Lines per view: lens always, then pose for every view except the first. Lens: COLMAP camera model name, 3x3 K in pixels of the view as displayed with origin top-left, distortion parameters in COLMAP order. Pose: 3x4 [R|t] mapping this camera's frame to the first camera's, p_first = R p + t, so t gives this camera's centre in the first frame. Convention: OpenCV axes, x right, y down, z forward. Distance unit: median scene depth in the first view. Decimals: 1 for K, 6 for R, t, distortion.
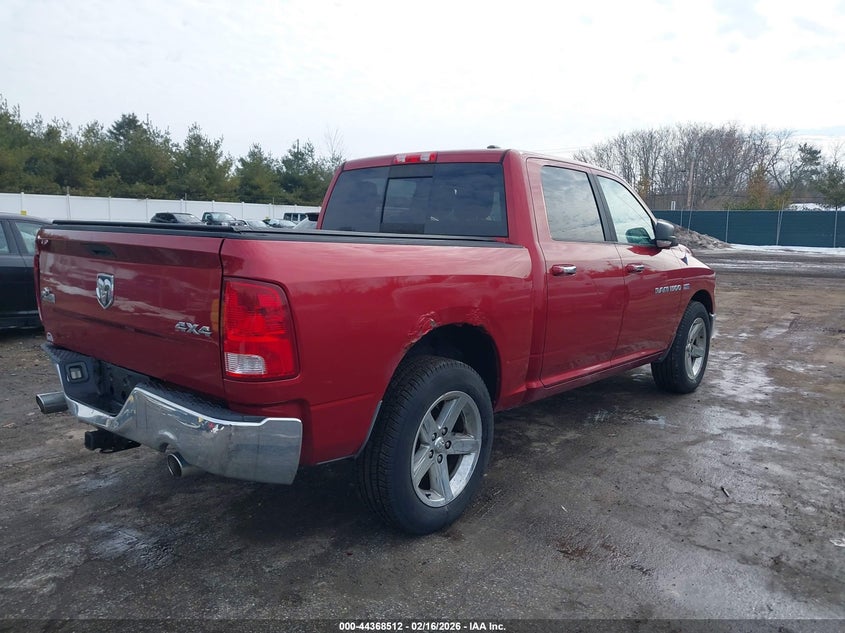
lens RADIAL K [[678.6, 0, 422.5], [0, 678.6, 316.5], [0, 0, 1]] dist [-0.003267, -0.001698]
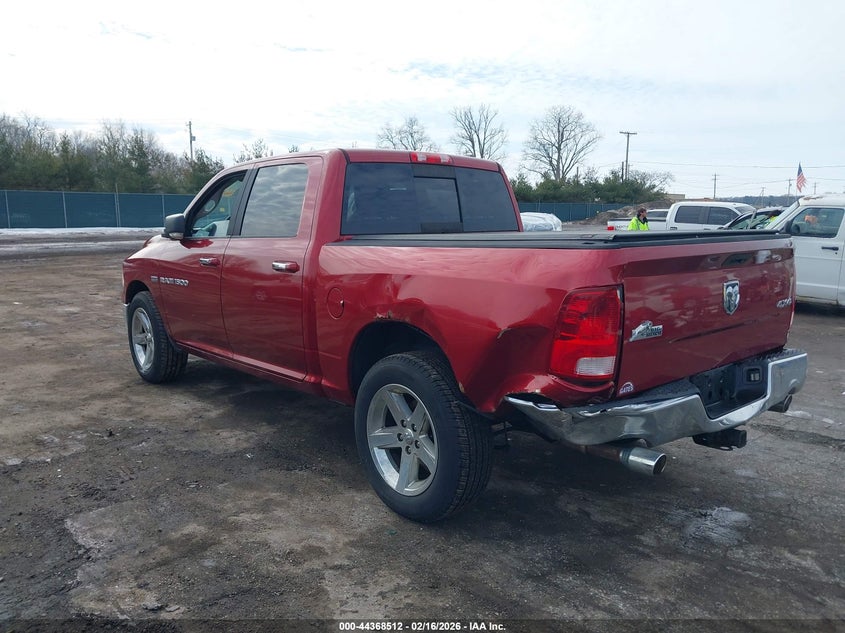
lens RADIAL K [[678.6, 0, 422.5], [0, 678.6, 316.5], [0, 0, 1]] dist [-0.003267, -0.001698]
pose [[0.140365, -0.178113, 0.973947, -1.231054], [0.137037, 0.977713, 0.159052, -0.192613], [-0.980571, 0.111142, 0.161644, 1.022236]]
